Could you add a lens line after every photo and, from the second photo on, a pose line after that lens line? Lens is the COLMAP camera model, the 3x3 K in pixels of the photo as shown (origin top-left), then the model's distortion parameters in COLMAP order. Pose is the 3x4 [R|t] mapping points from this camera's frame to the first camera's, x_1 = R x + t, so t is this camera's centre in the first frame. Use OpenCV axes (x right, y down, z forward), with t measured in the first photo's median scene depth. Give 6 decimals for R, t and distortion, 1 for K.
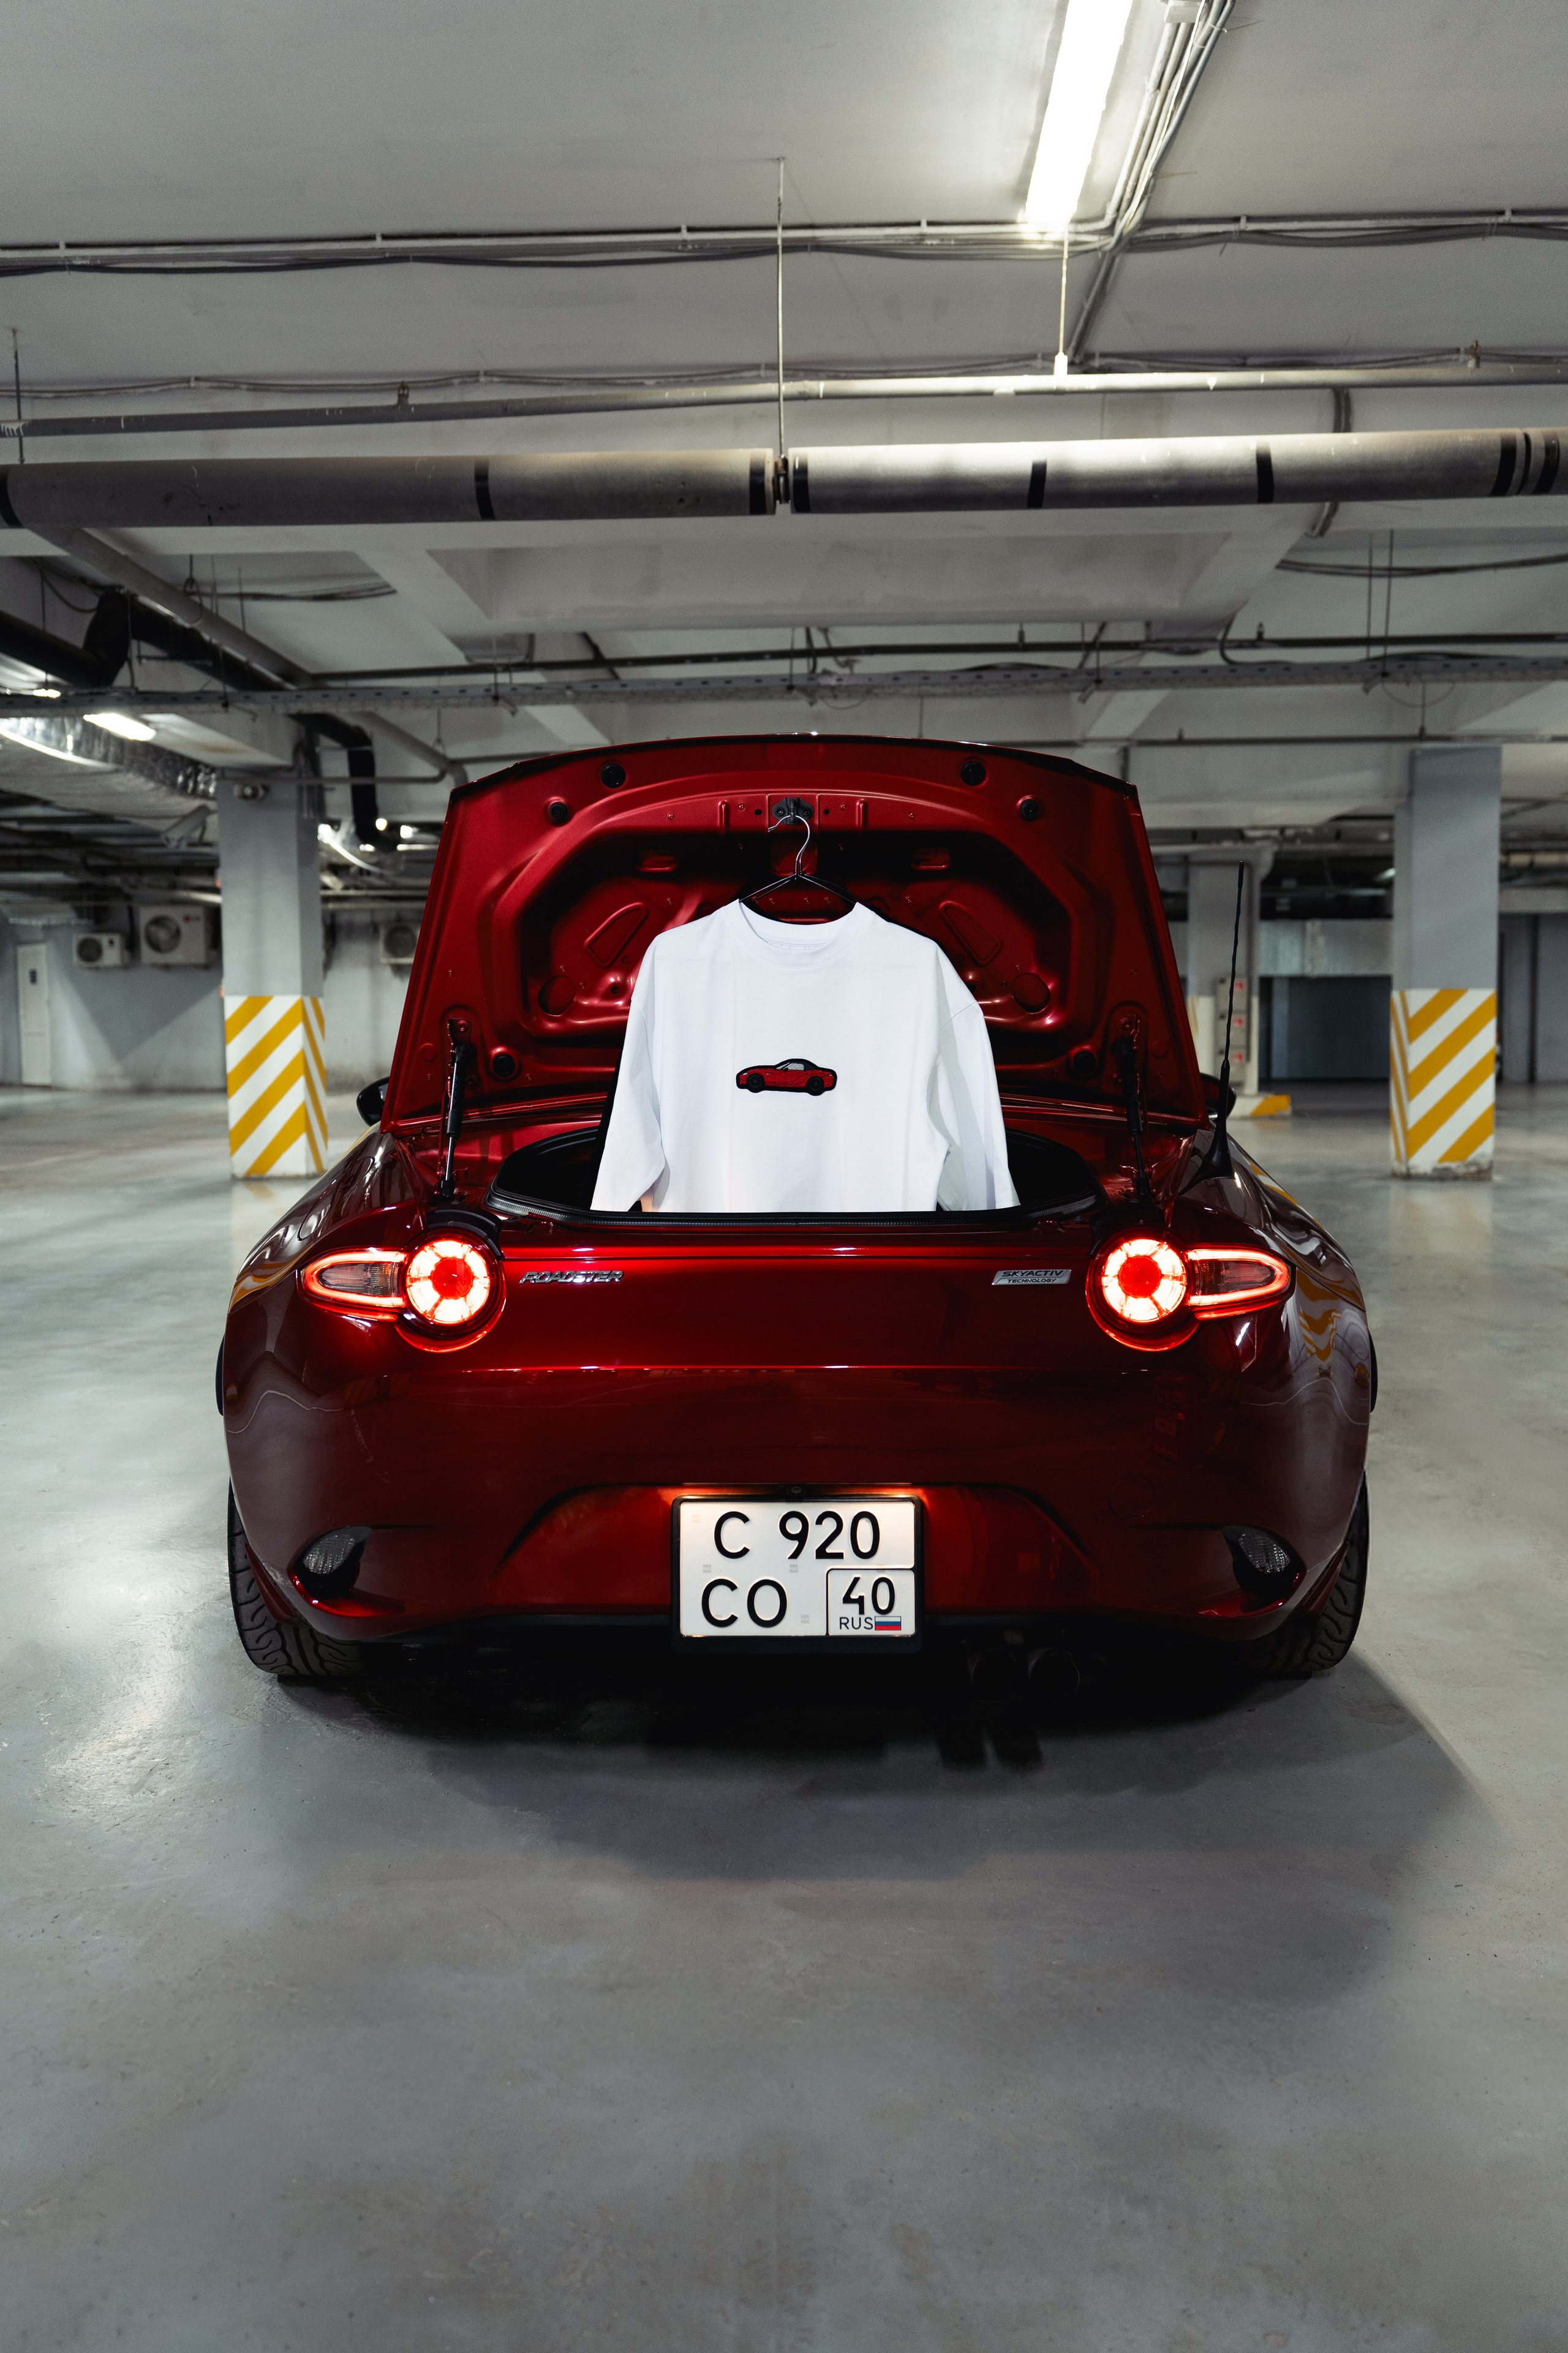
lens RADIAL K [[1930.4, 0, 760.2], [0, 1930.4, 1176.4], [0, 0, 1]] dist [0.038692, -0.068097]
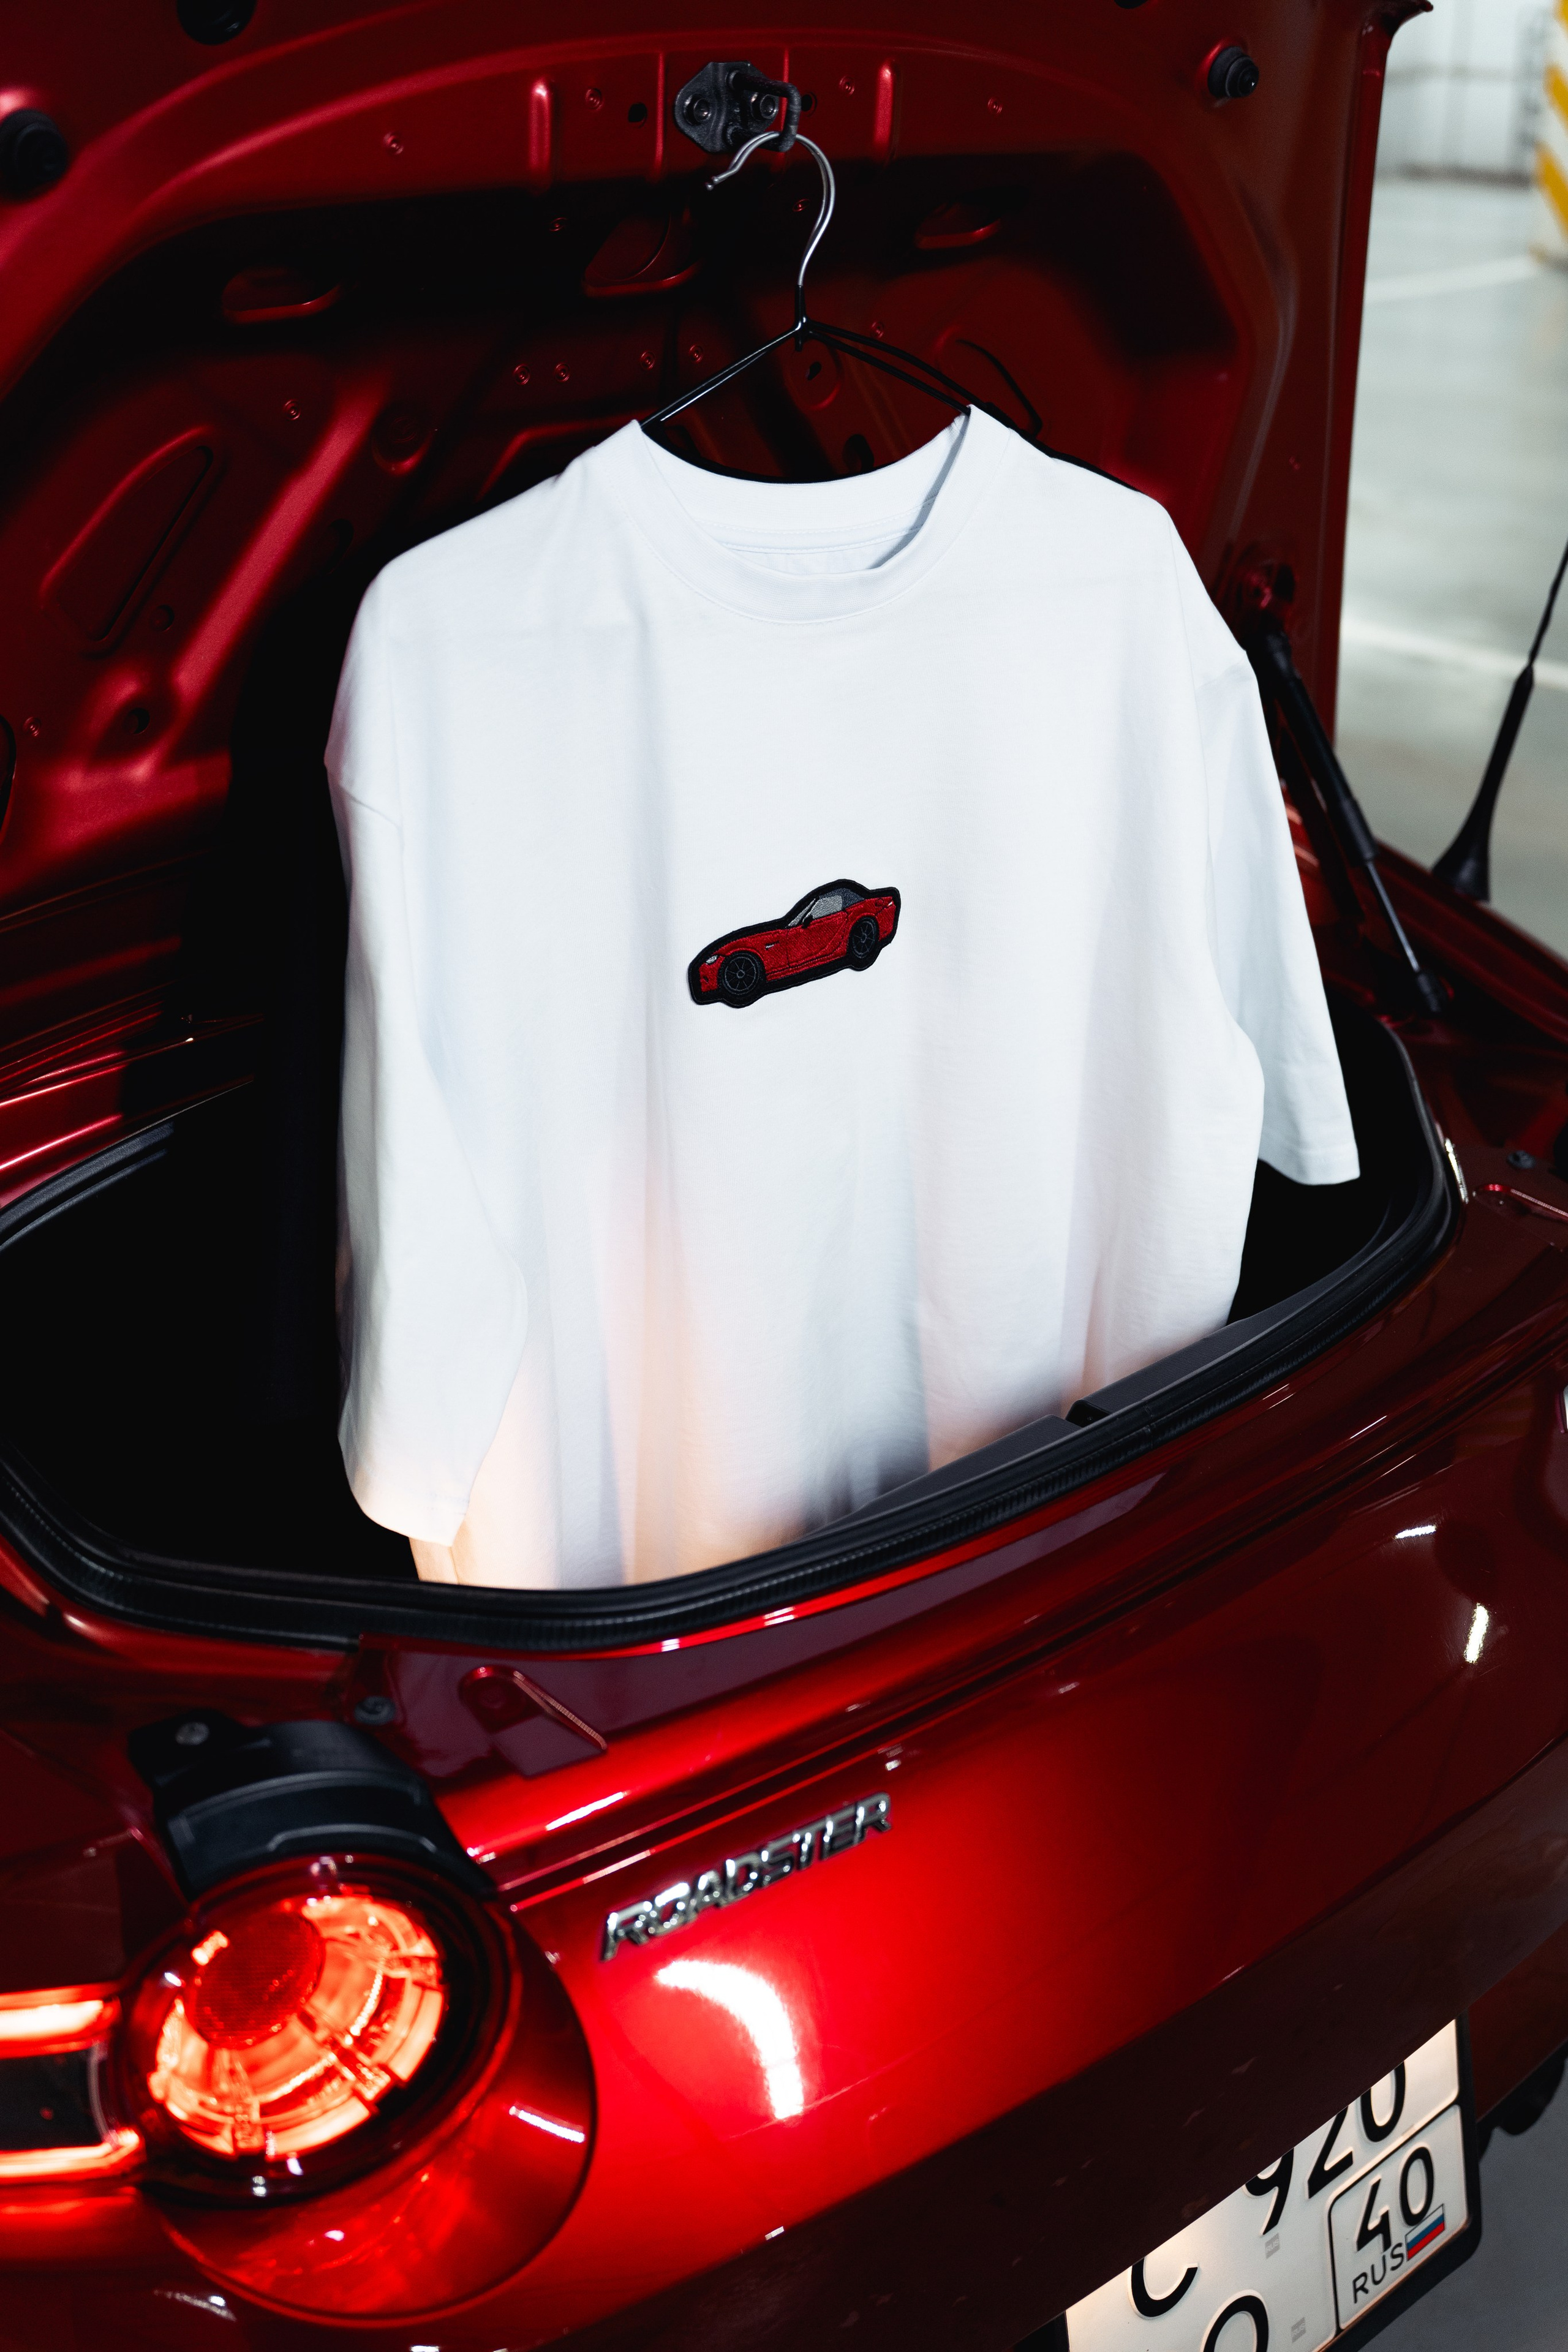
lens RADIAL K [[2669.1, 0, 820.6], [0, 2669.1, 1178.6], [0, 0, 1]] dist [-0.014969, 0.007244]
pose [[0.737095, -0.292502, 0.609207, -0.286017], [0.065863, 0.928277, 0.366010, -0.185280], [-0.672572, -0.229660, 0.703493, 0.649112]]
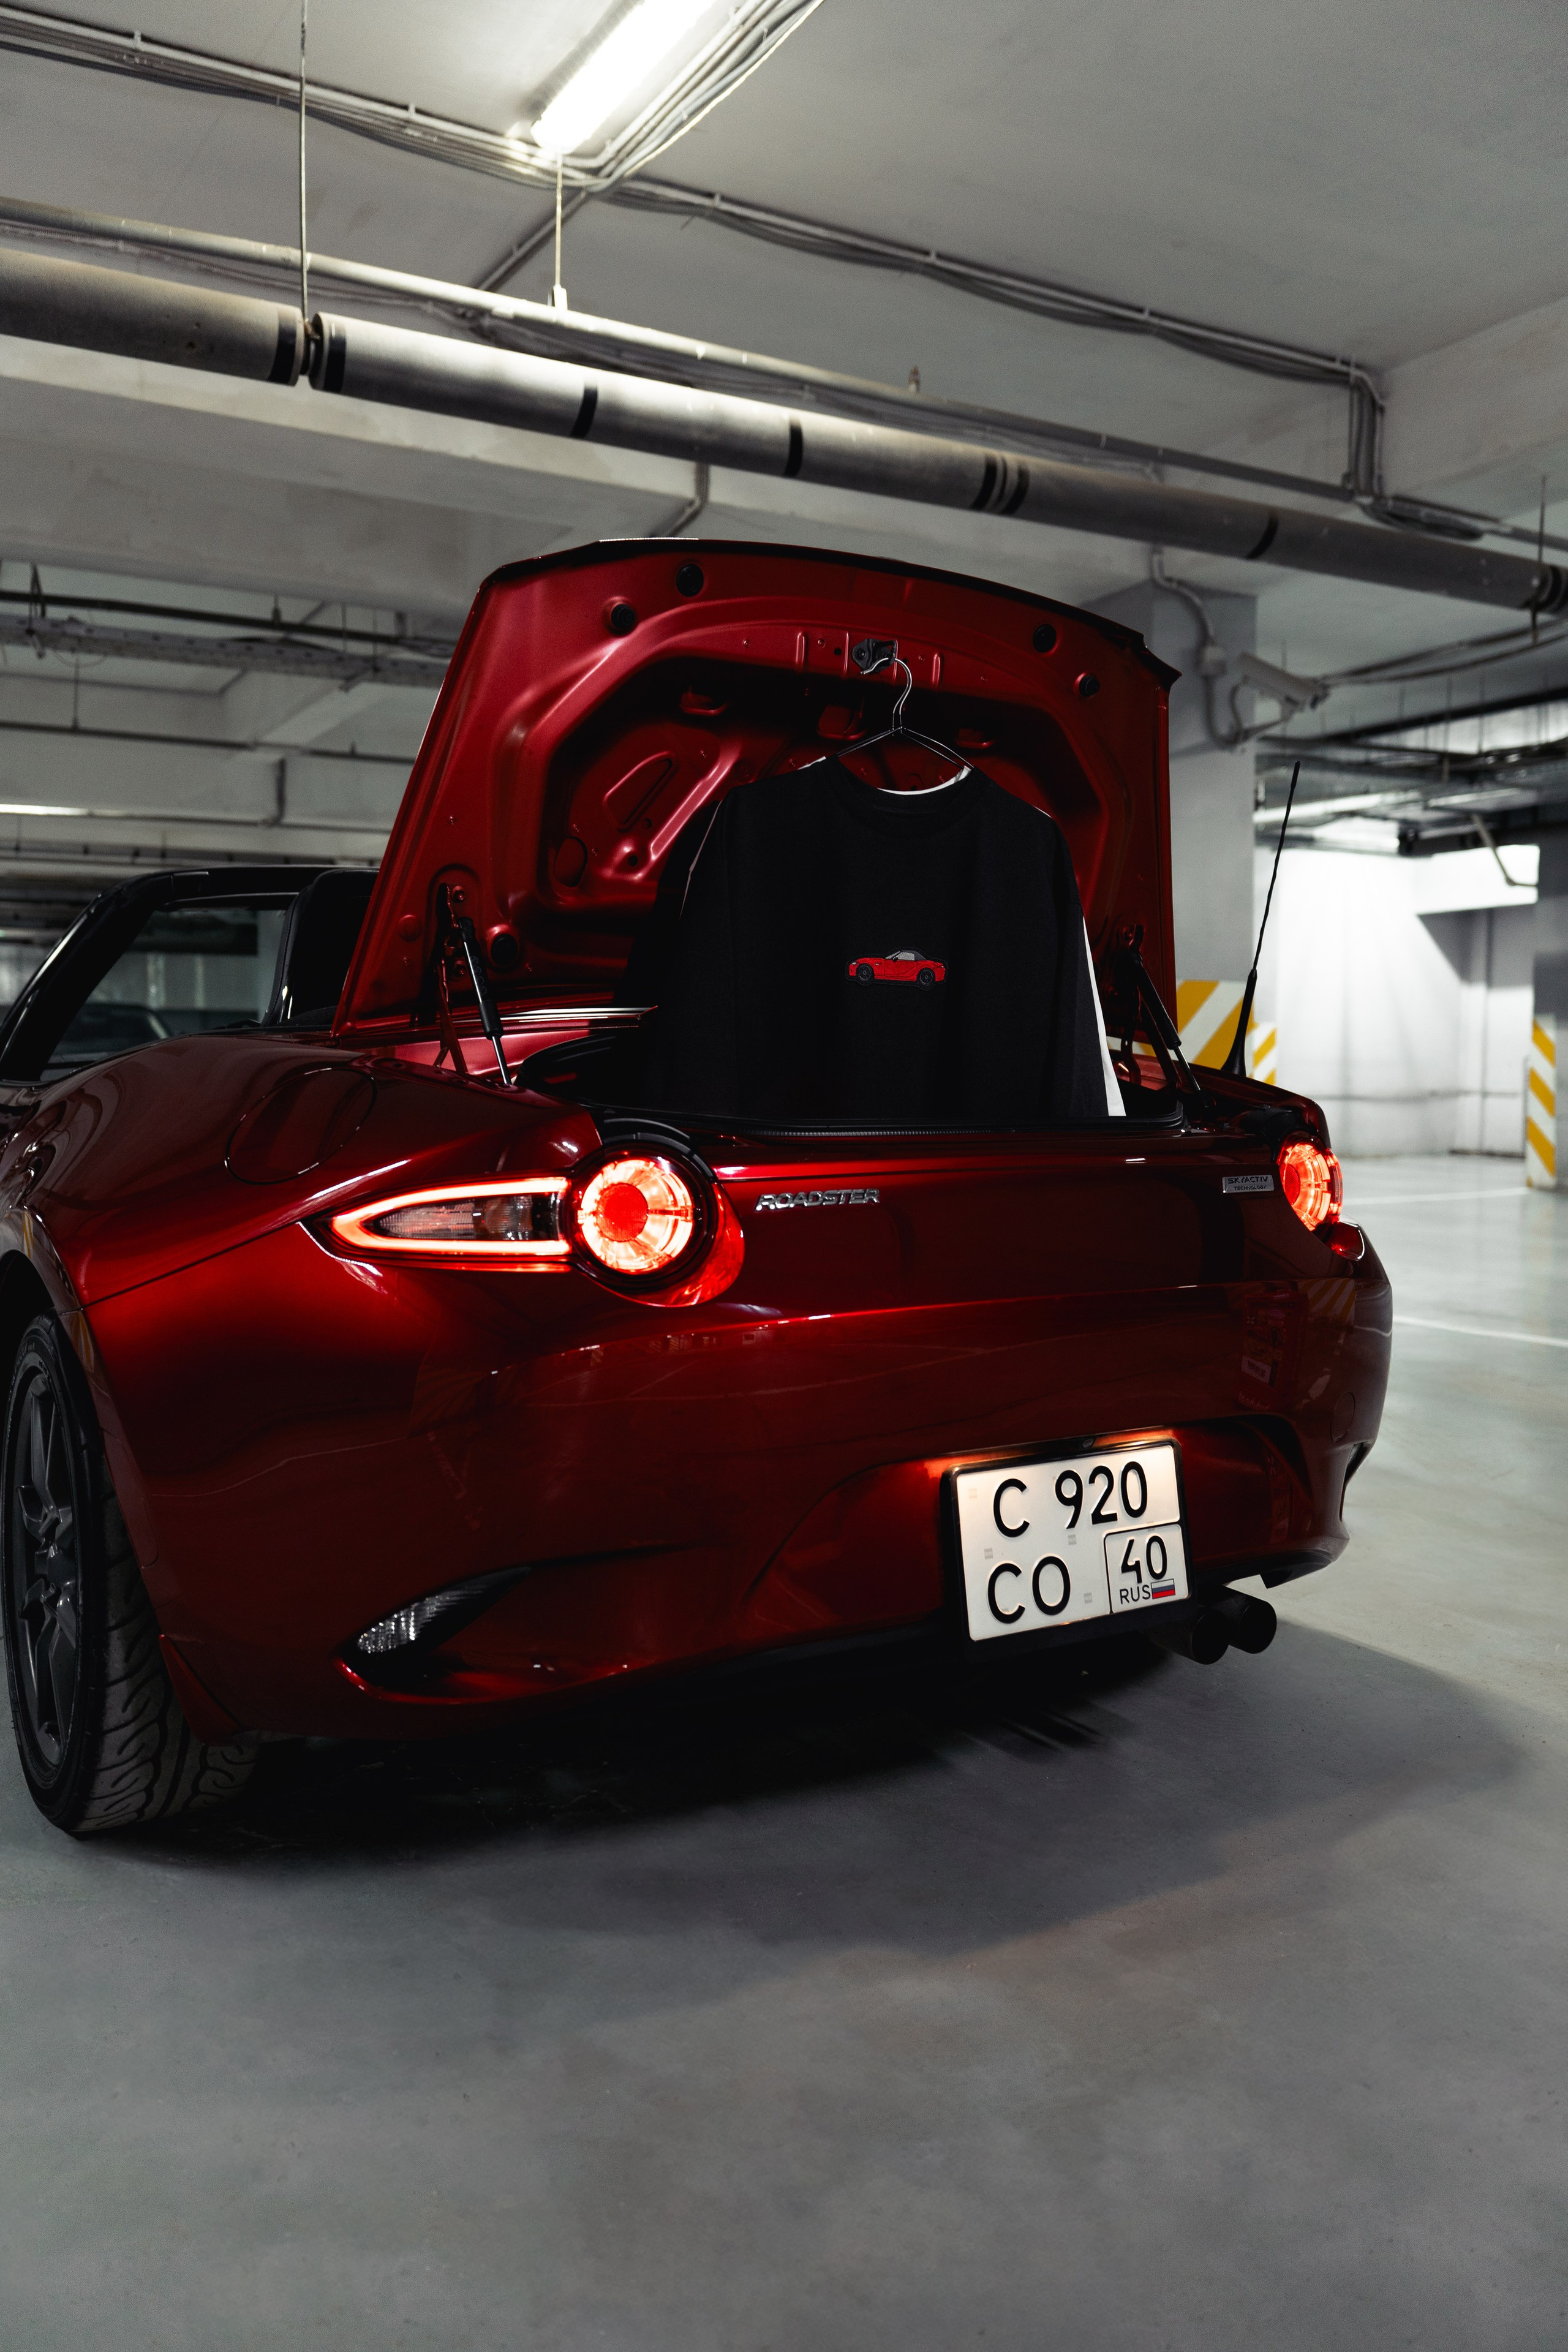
lens RADIAL K [[1839.4, 0, 784.0], [0, 1839.4, 1176.0], [0, 0, 1]] dist [0.041362, -0.064532]
pose [[0.840368, -0.021406, 0.541594, -0.457342], [0.034228, 0.999321, -0.013612, 0.047447], [-0.540935, 0.029976, 0.840530, 0.353321]]
